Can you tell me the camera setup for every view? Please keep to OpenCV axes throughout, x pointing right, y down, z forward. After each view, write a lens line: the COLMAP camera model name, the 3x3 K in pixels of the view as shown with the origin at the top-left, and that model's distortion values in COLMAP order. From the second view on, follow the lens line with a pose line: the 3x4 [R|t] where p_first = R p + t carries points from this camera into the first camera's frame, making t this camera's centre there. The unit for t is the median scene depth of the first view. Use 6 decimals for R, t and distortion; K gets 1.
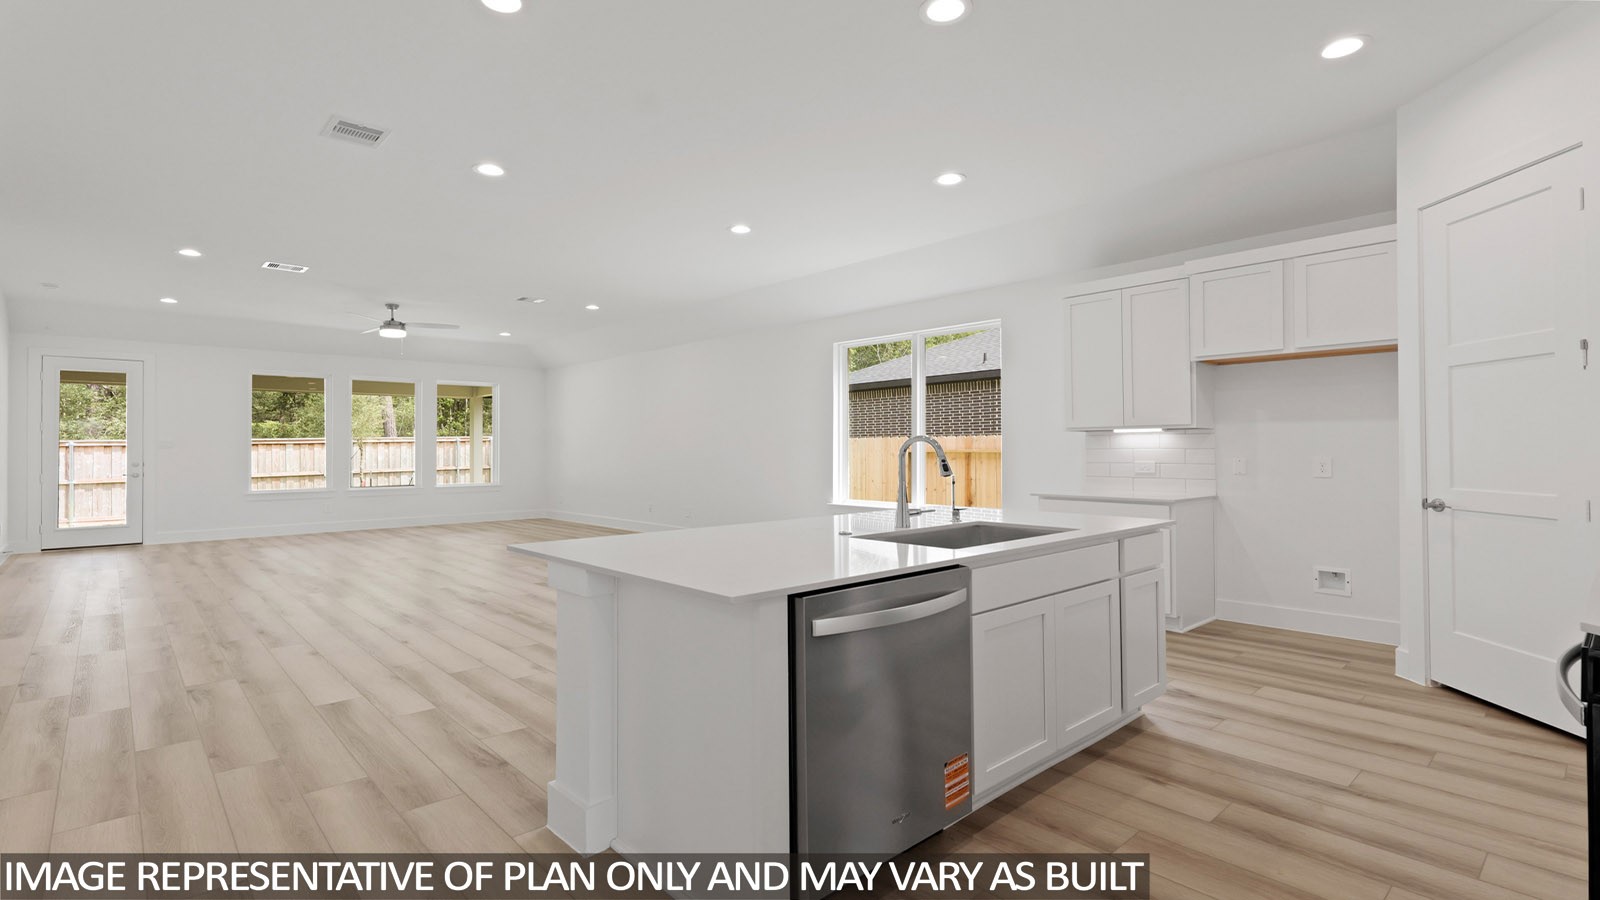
lens RADIAL K [[746.6, 0, 789.6], [0, 746.6, 447.4], [0, 0, 1]] dist [0.005741, 0.000554]
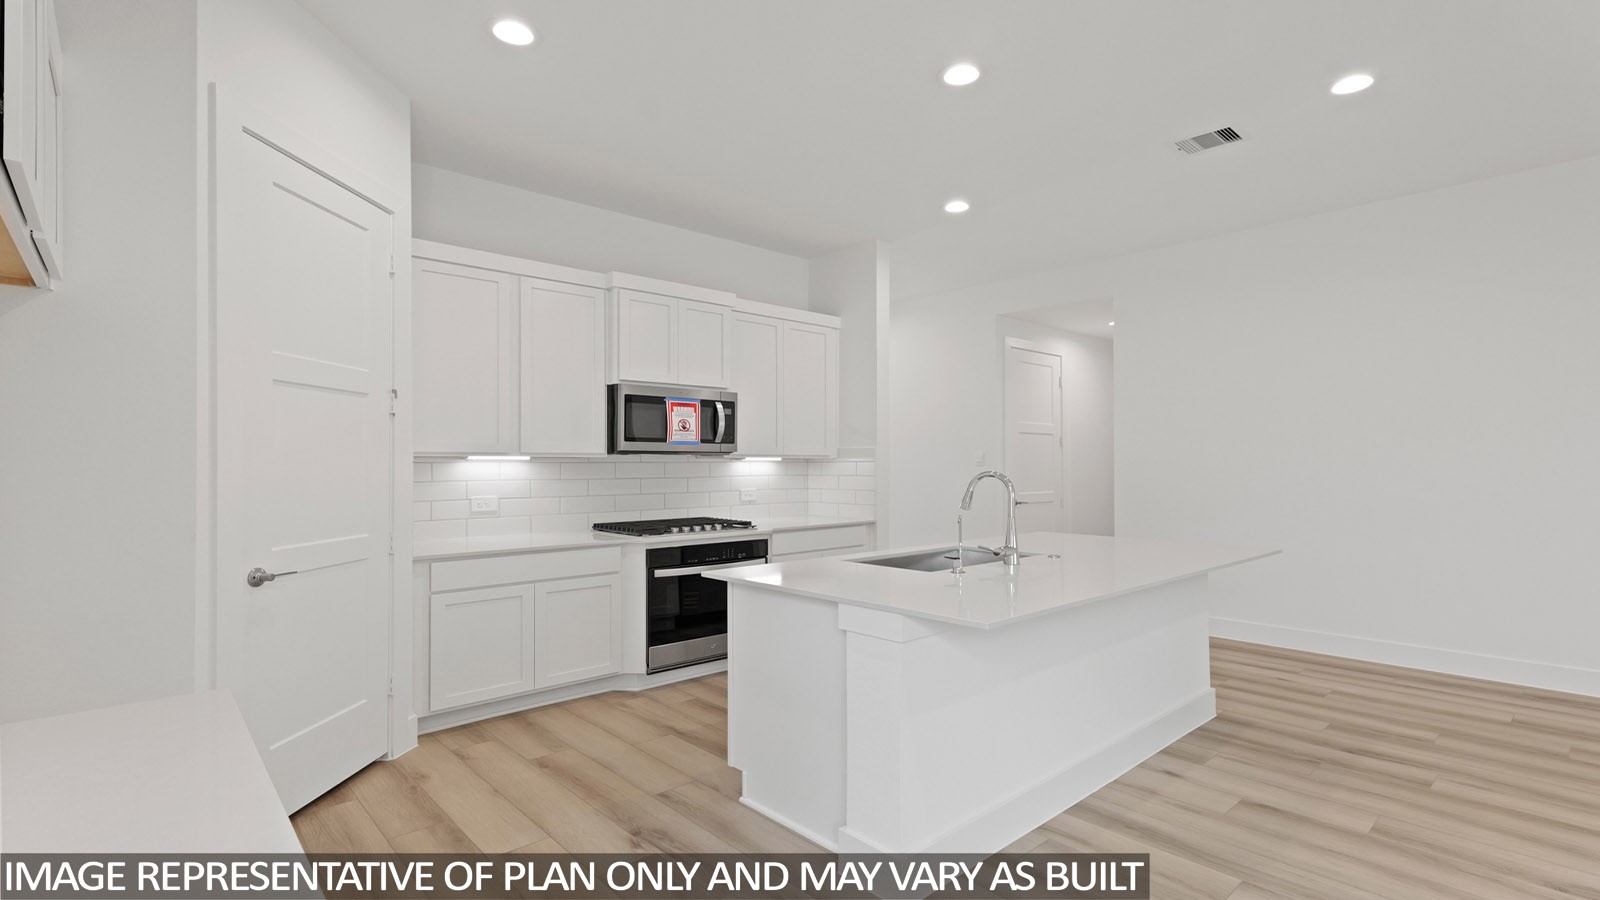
lens RADIAL K [[746.6, 0, 792.5], [0, 746.6, 463.5], [0, 0, 1]] dist [0.005741, 0.000554]
pose [[-0.999967, 0.006695, -0.004542, 0.455550], [0.006711, 0.999972, -0.003397, -0.026066], [0.004519, -0.003428, -0.999984, 2.025976]]
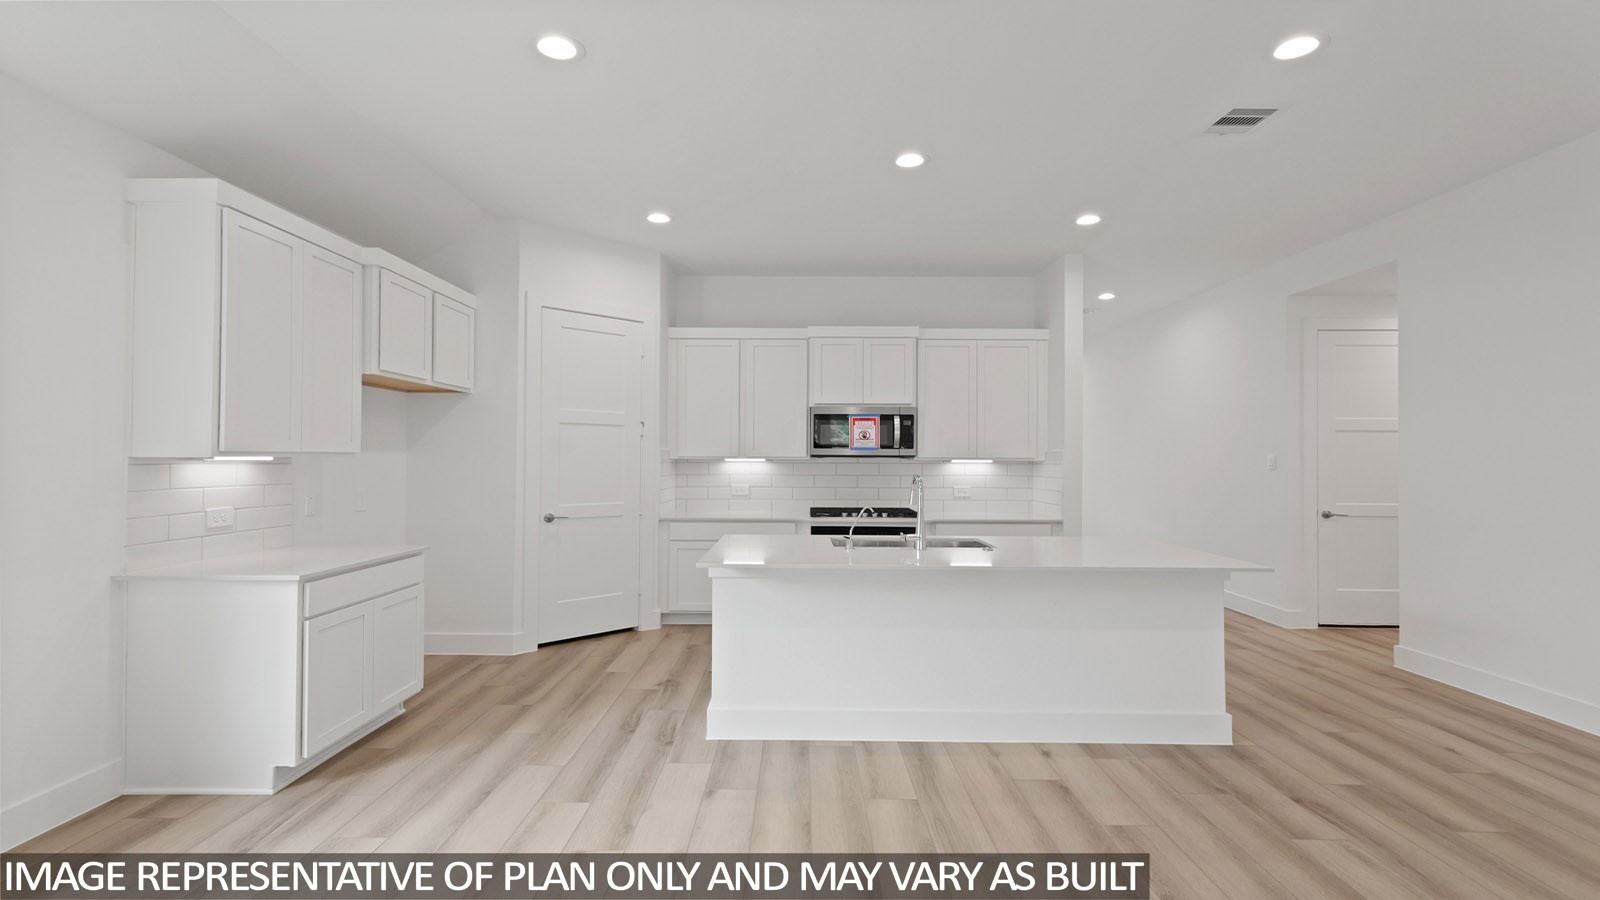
lens RADIAL K [[746.6, 0, 793.2], [0, 746.6, 446.4], [0, 0, 1]] dist [0.005741, 0.000554]
pose [[-0.737827, 0.012429, 0.674875, -0.536452], [-0.003520, 0.999746, -0.022260, -0.035936], [-0.674980, -0.018799, -0.737596, 2.093039]]
